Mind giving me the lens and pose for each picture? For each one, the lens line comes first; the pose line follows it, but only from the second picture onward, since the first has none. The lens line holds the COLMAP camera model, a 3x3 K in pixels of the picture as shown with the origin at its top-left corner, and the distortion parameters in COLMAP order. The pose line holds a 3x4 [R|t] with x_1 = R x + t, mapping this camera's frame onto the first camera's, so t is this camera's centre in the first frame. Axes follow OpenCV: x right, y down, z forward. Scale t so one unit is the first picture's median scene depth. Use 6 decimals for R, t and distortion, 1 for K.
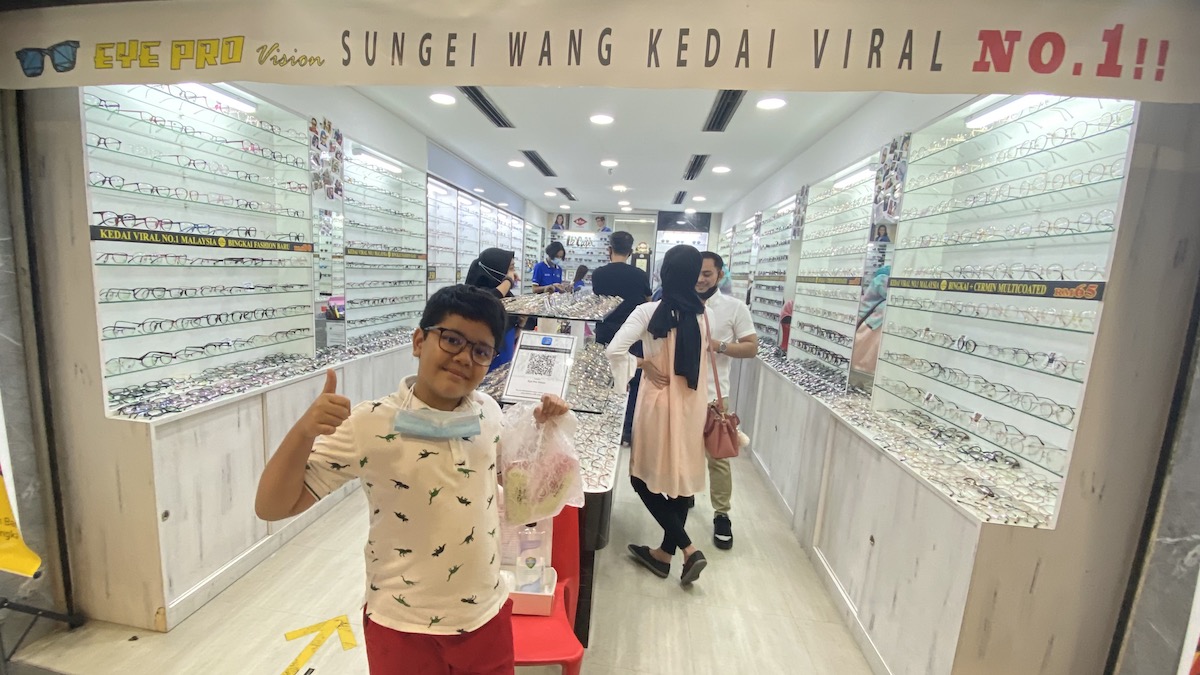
lens RADIAL K [[504.4, 0, 566.7], [0, 504.4, 353.6], [0, 0, 1]] dist [-0.000066, -0.001515]
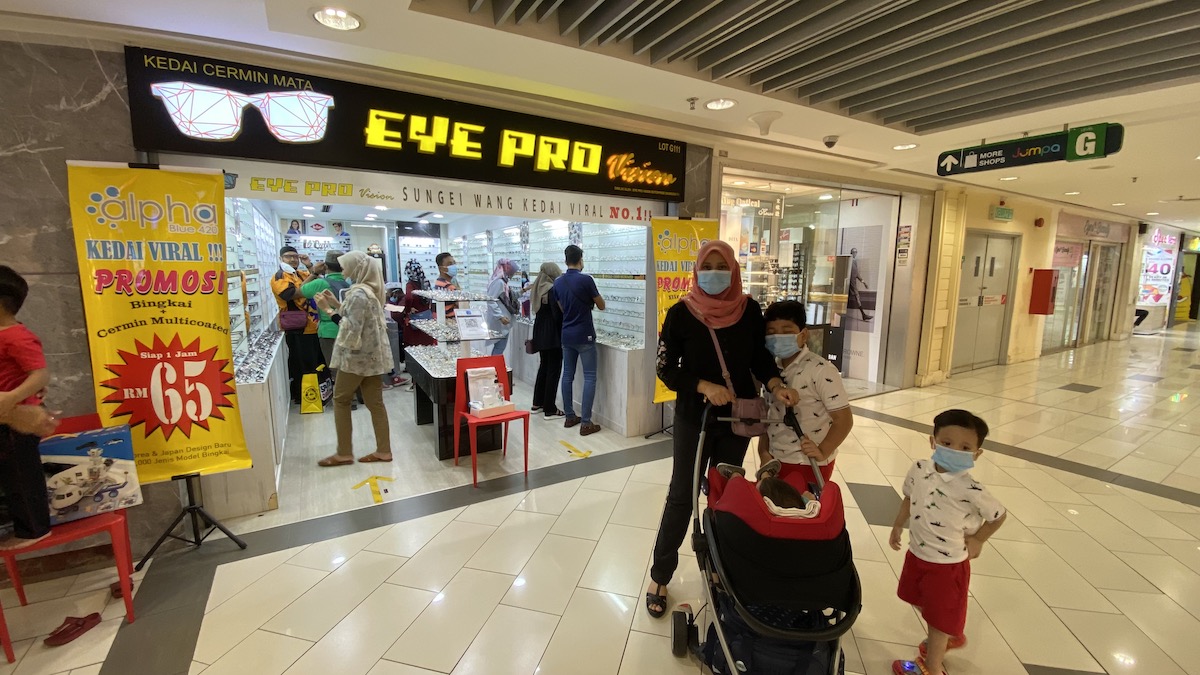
lens RADIAL K [[504.4, 0, 604.8], [0, 504.4, 335.9], [0, 0, 1]] dist [-0.000066, -0.001515]
pose [[0.760131, -0.132605, 0.636095, -0.528833], [0.137144, 0.989642, 0.042422, 0.033115], [-0.635131, 0.054990, 0.770444, -0.555217]]
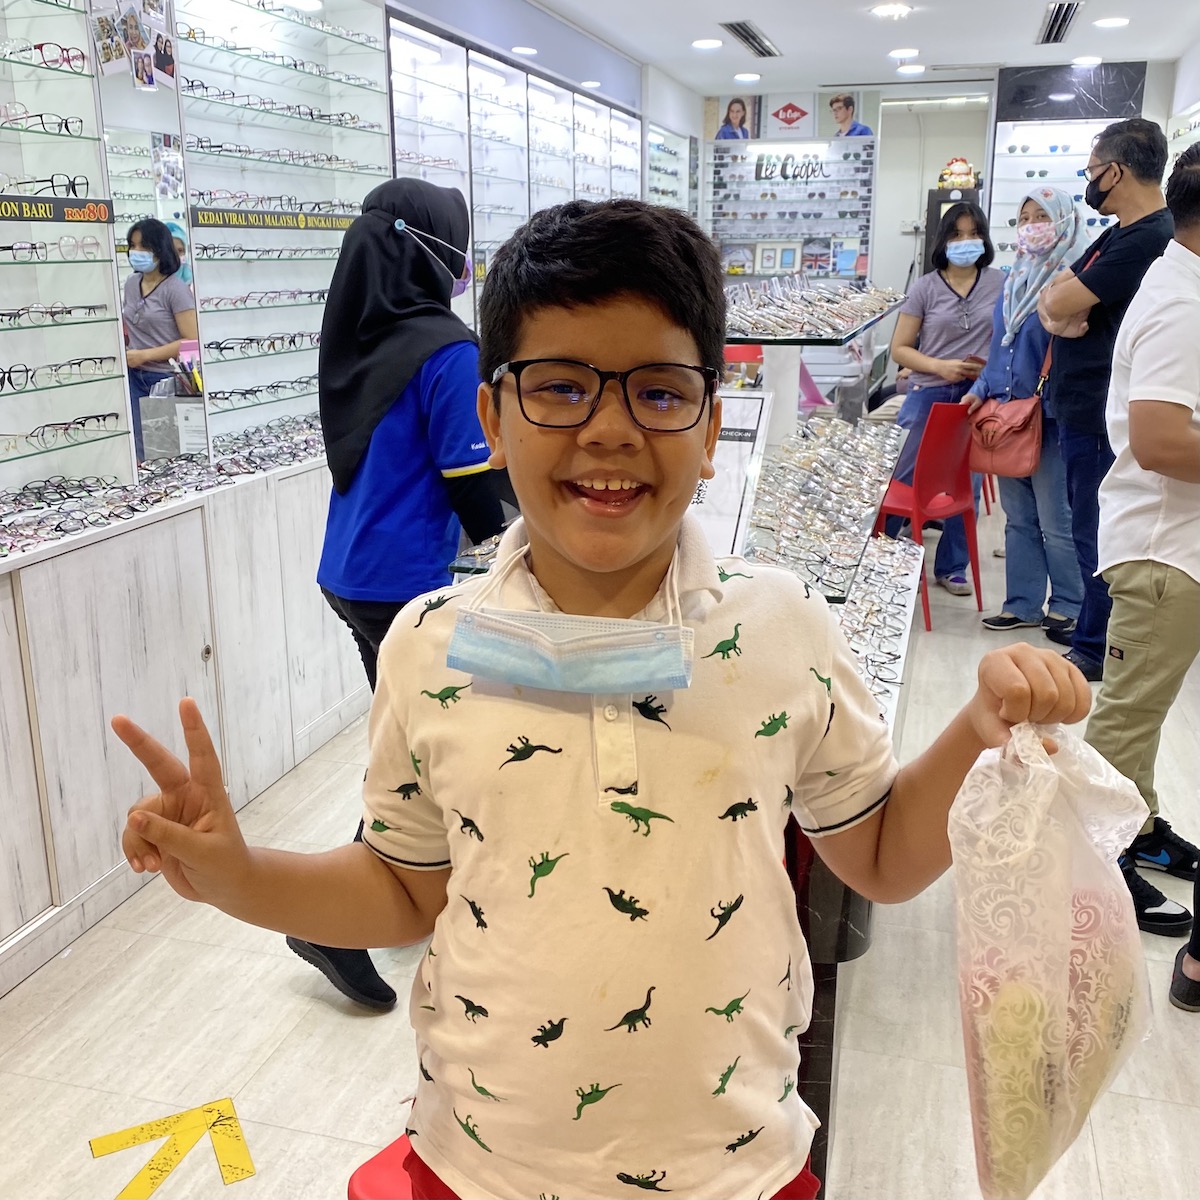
lens RADIAL K [[1236.3, 0, 596.1], [0, 1236.3, 570.4], [0, 0, 1]] dist [-0.009790, 0.000000]
pose [[0.989905, -0.025256, -0.139464, 0.008366], [0.036716, 0.996101, 0.080219, 0.009221], [0.136894, -0.084530, 0.986973, 0.047945]]
